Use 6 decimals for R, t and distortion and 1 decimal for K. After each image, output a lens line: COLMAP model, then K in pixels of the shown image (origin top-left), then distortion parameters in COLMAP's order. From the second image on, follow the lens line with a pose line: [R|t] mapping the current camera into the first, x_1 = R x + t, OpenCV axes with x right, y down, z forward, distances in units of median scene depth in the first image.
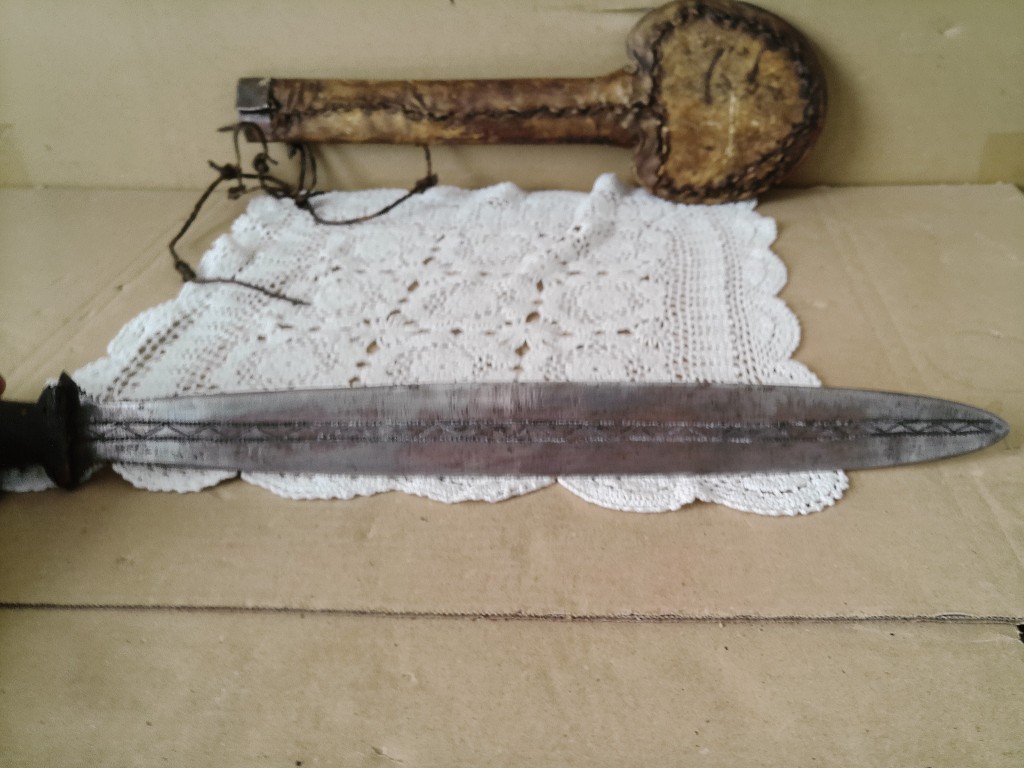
lens RADIAL K [[774.6, 0, 525.5], [0, 774.6, 384.8], [0, 0, 1]] dist [-0.009092, 0.007767]
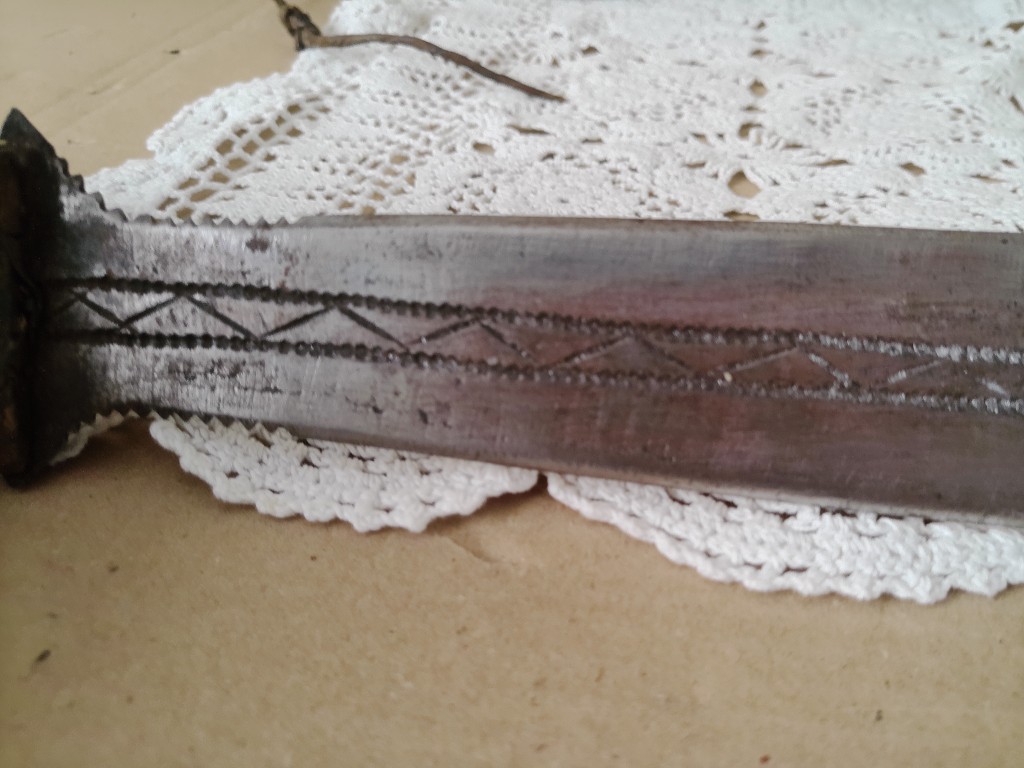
lens RADIAL K [[774.6, 0, 525.5], [0, 774.6, 384.8], [0, 0, 1]] dist [-0.009092, 0.007767]
pose [[0.996000, 0.086354, -0.022939, -0.298001], [-0.084370, 0.993482, 0.076655, 0.041558], [0.029409, -0.074413, 0.996794, 0.544943]]
